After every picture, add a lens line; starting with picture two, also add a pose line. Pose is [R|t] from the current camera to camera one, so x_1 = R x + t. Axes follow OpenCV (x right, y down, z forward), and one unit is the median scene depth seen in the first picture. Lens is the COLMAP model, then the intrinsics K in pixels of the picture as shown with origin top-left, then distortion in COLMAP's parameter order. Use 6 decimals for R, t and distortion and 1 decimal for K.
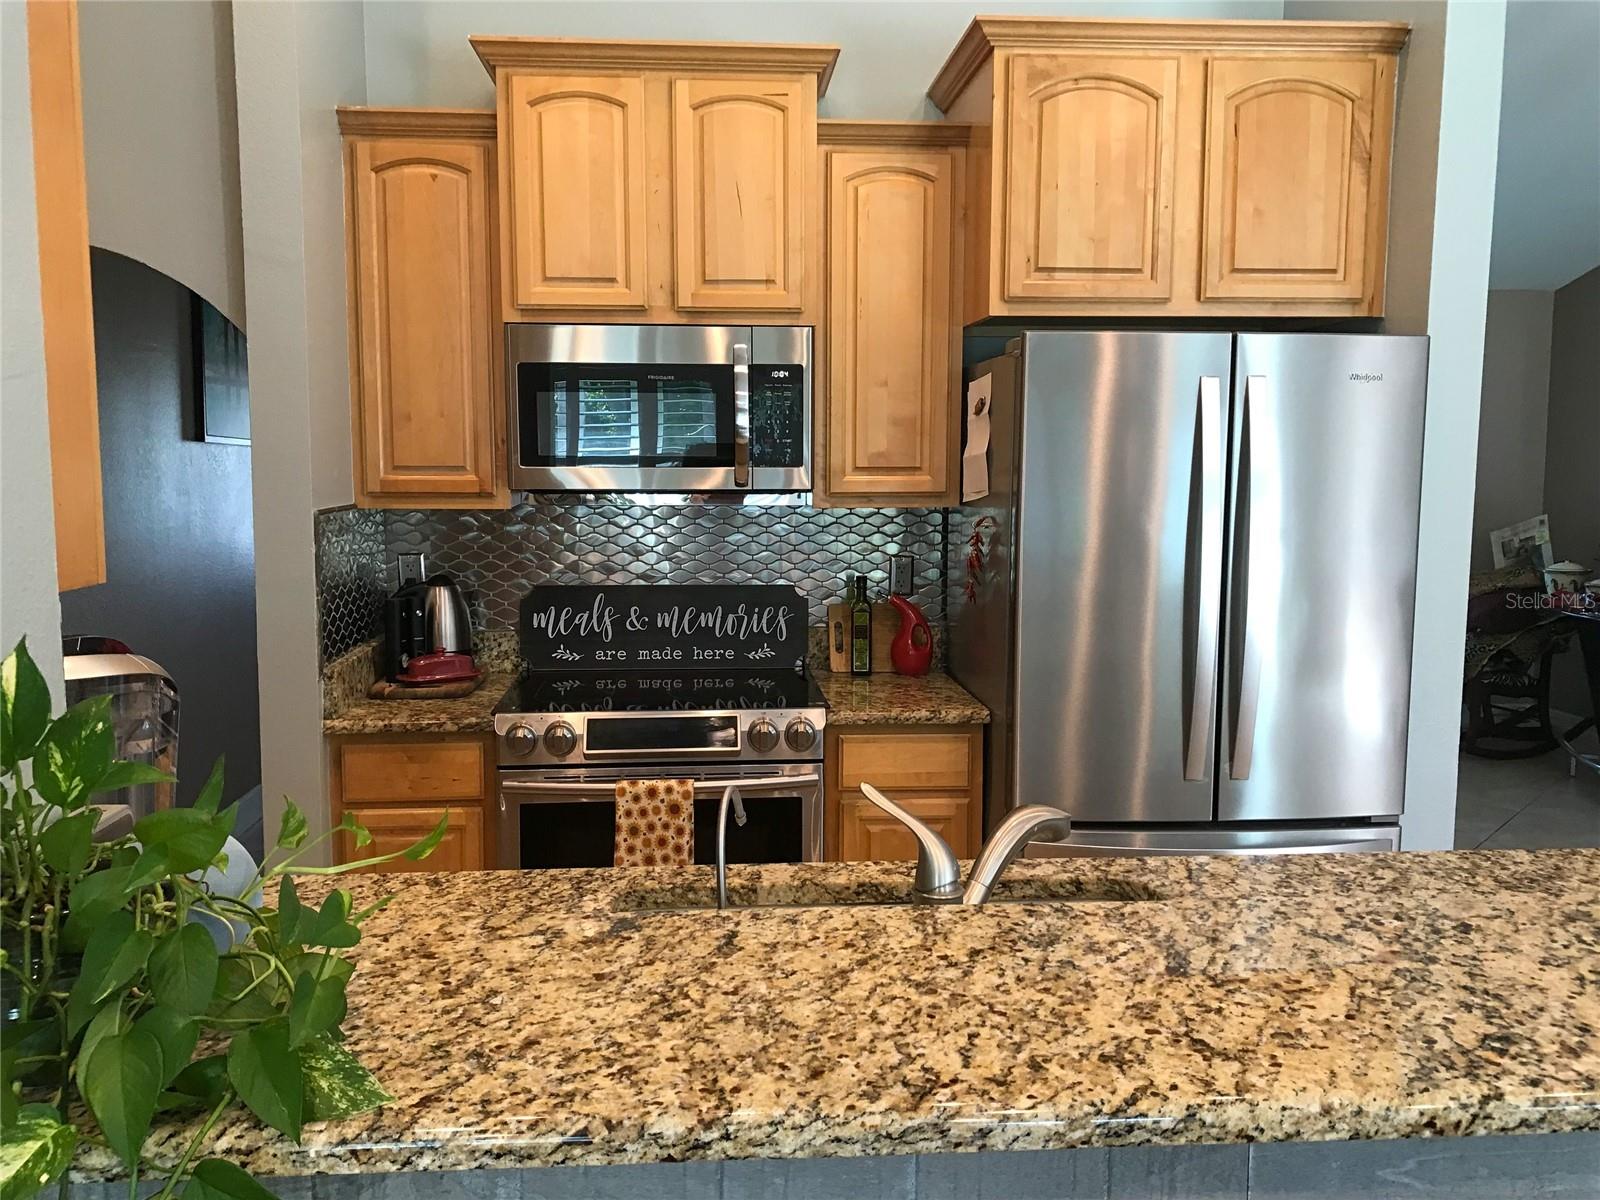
lens RADIAL K [[1316.0, 0, 804.2], [0, 1316.0, 593.4], [0, 0, 1]] dist [0.033640, -0.016135]
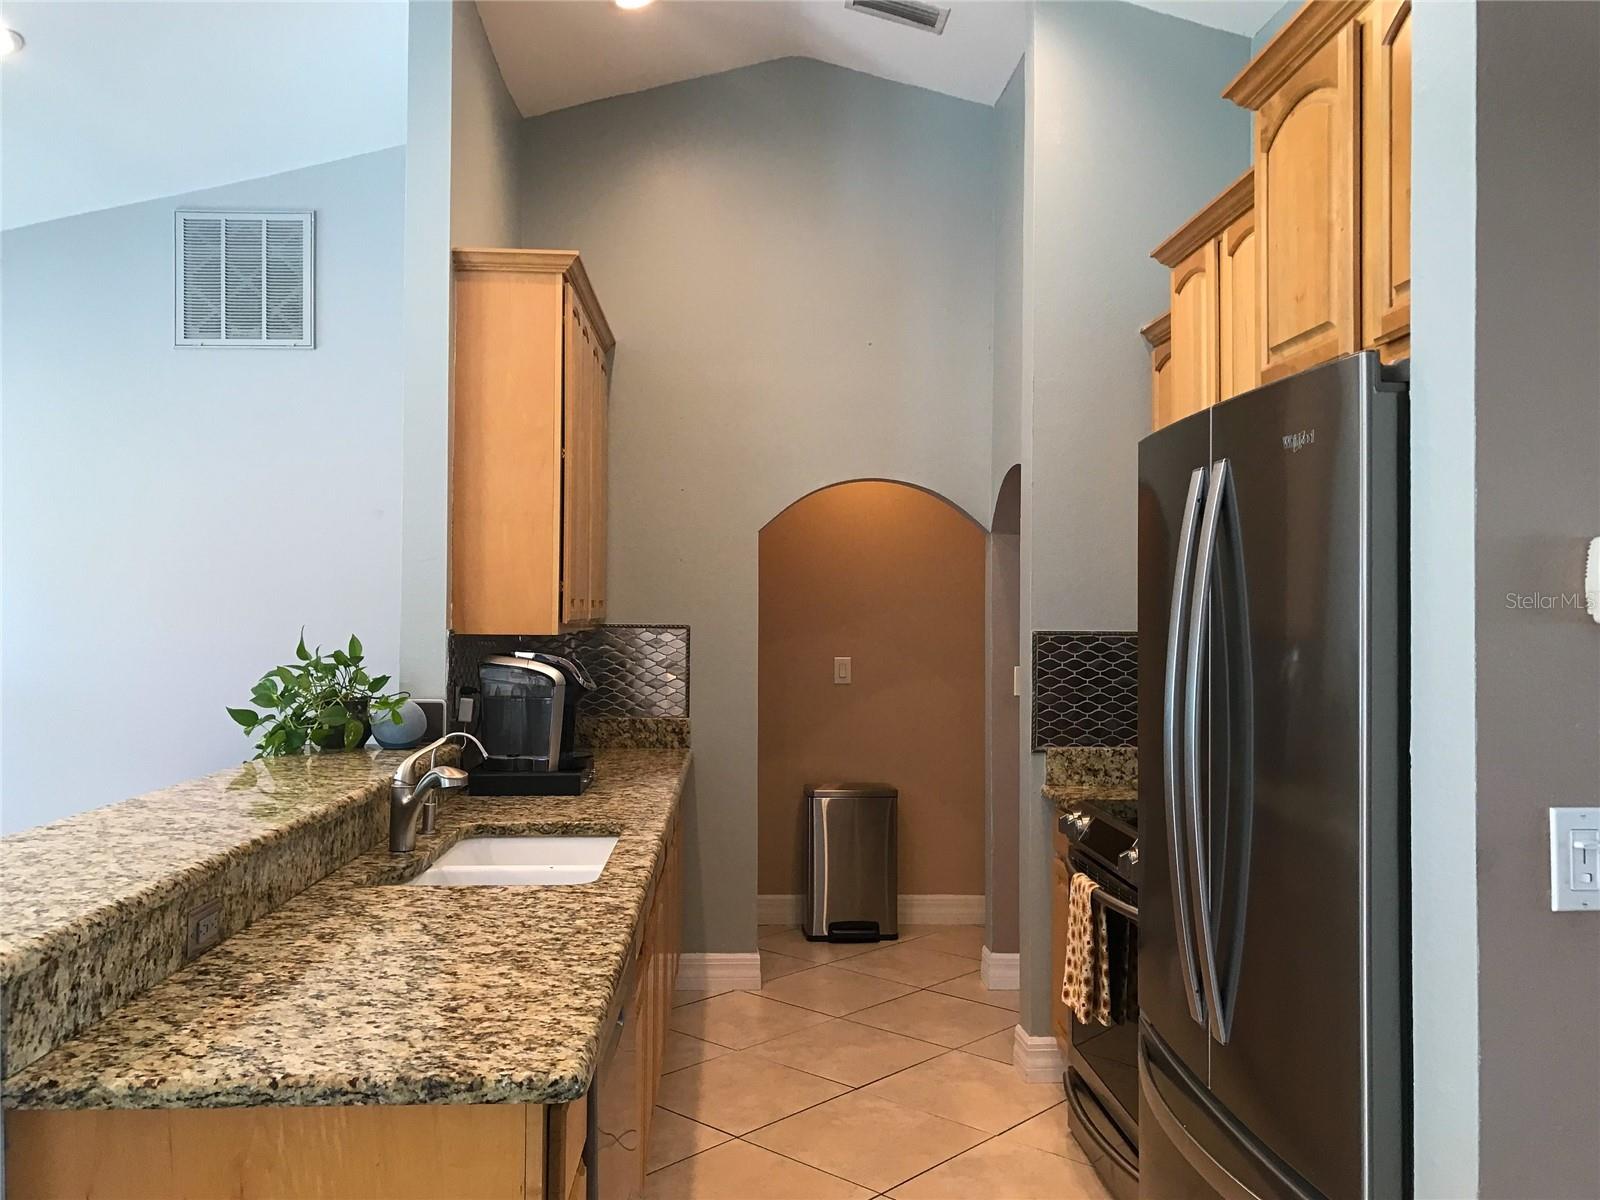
lens RADIAL K [[1311.4, 0, 799.8], [0, 1311.4, 591.7], [0, 0, 1]] dist [-0.001405, 0.045484]
pose [[-0.025418, -0.013583, -0.999585, 0.967408], [-0.114498, 0.993367, -0.010587, -0.056785], [0.993098, 0.114182, -0.026804, 0.735936]]
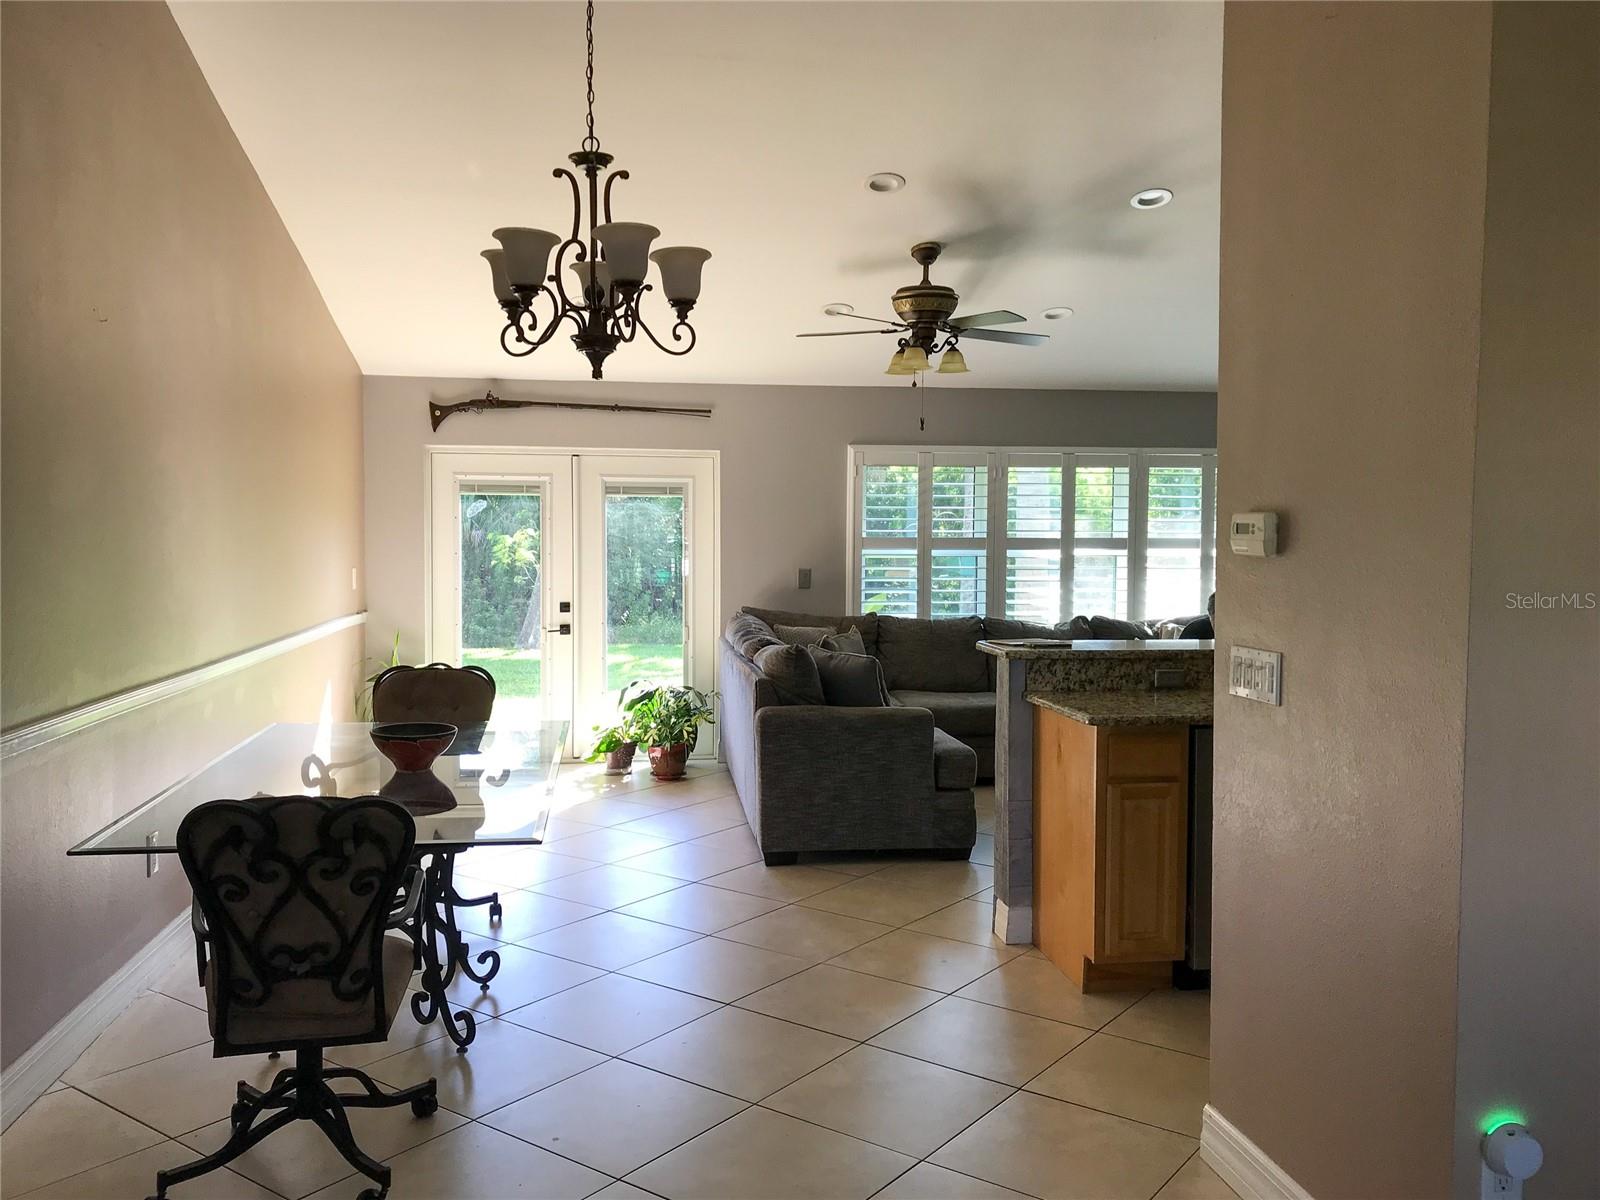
lens RADIAL K [[1300.5, 0, 772.7], [0, 1300.5, 587.0], [0, 0, 1]] dist [0.052344, -0.103615]
pose [[-0.998644, 0.000882, -0.052061, 0.868525], [-0.006768, 0.989175, 0.146587, -0.190930], [0.051626, 0.146740, -0.987827, 1.905379]]
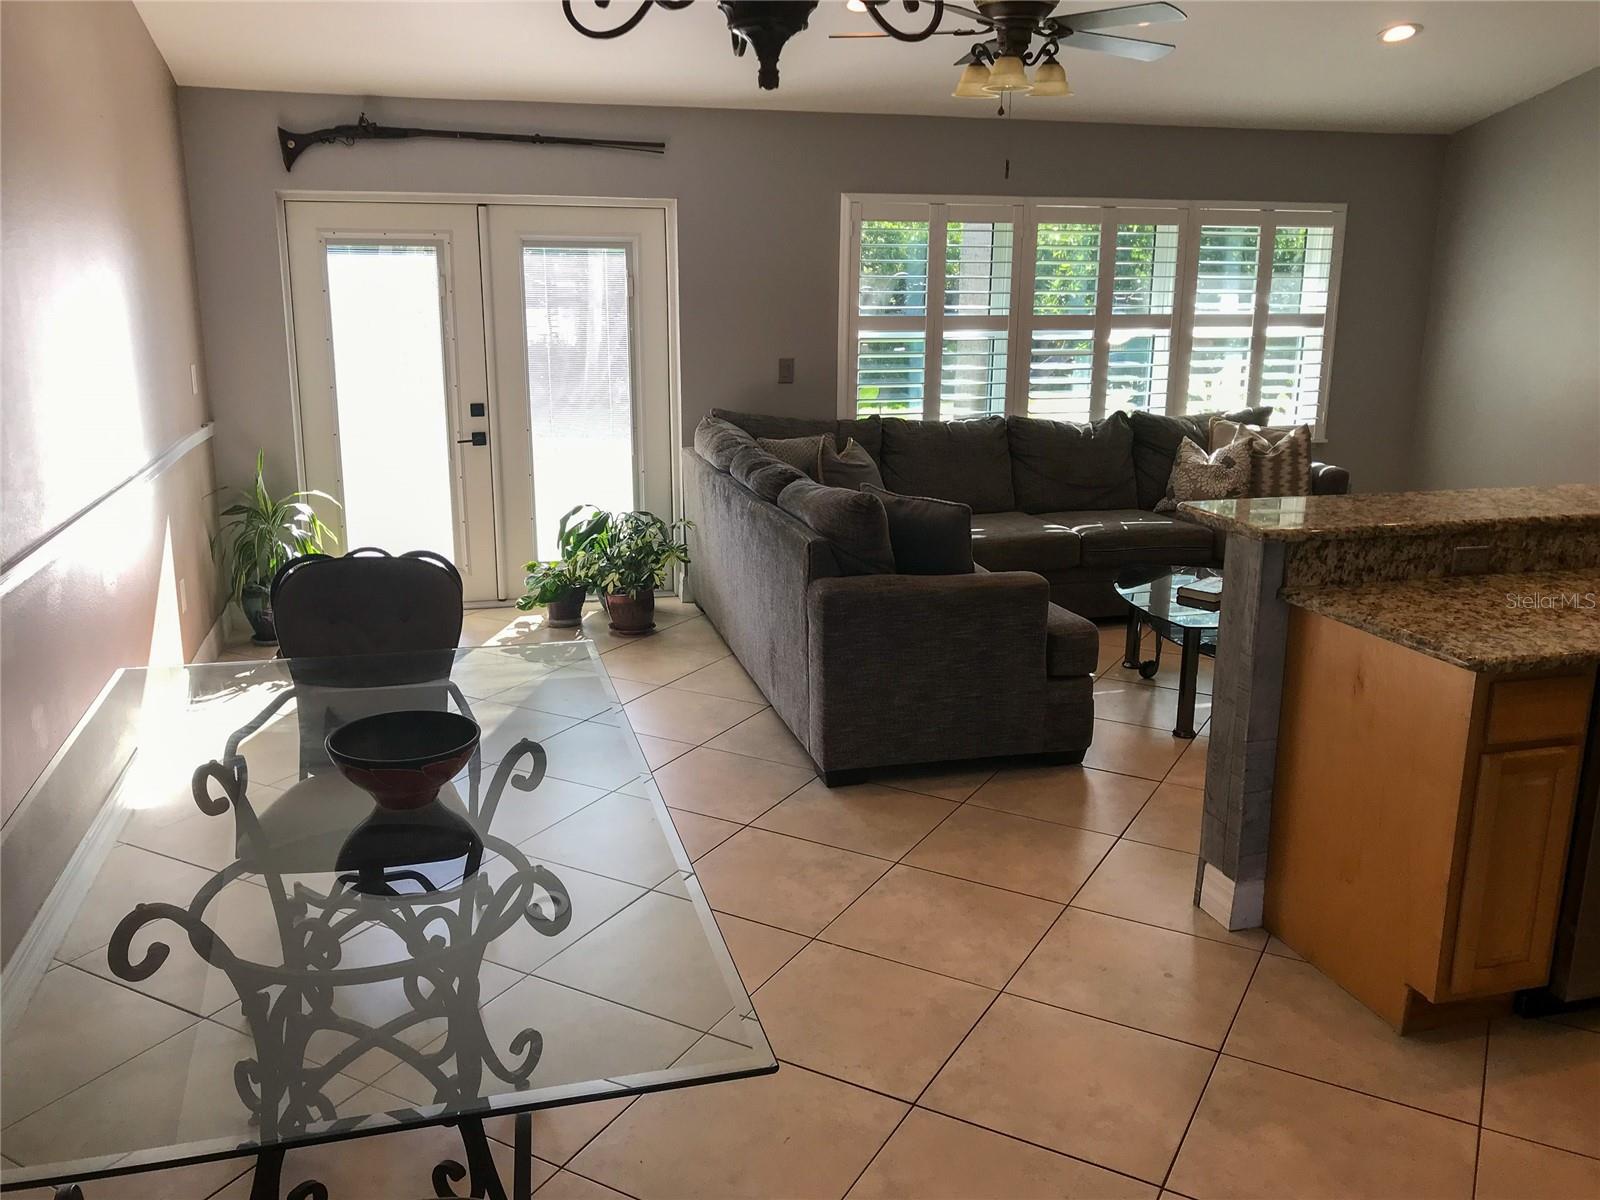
lens RADIAL K [[1300.5, 0, 772.7], [0, 1300.5, 587.0], [0, 0, 1]] dist [0.052344, -0.103615]
pose [[-0.983490, 0.040762, -0.176314, 1.073266], [-0.020471, 0.942987, 0.332199, -0.186894], [0.179803, 0.330324, -0.926584, 1.335784]]
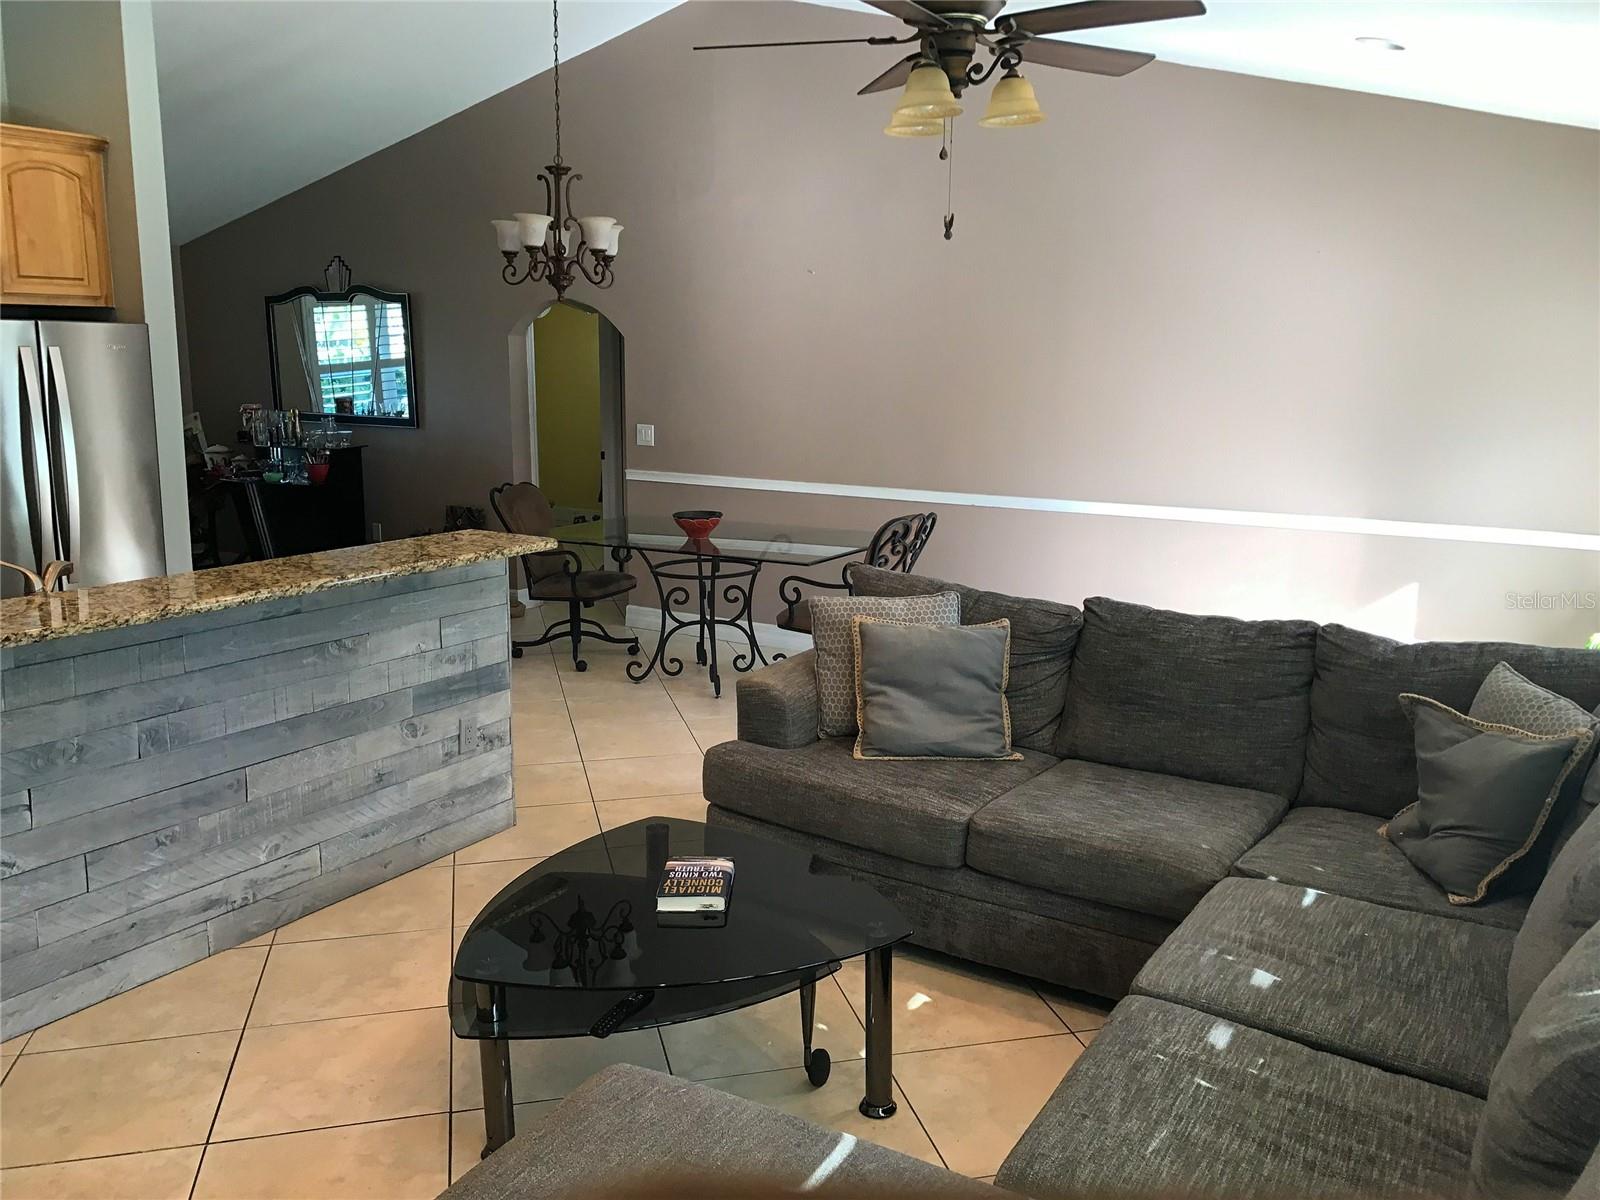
lens RADIAL K [[1348.5, 0, 803.3], [0, 1348.5, 593.9], [0, 0, 1]] dist [0.054704, -0.082055]
pose [[0.585630, -0.142478, 0.797959, -0.493474], [0.076201, 0.989748, 0.120798, 0.012538], [-0.806989, -0.009938, 0.590483, -0.755032]]
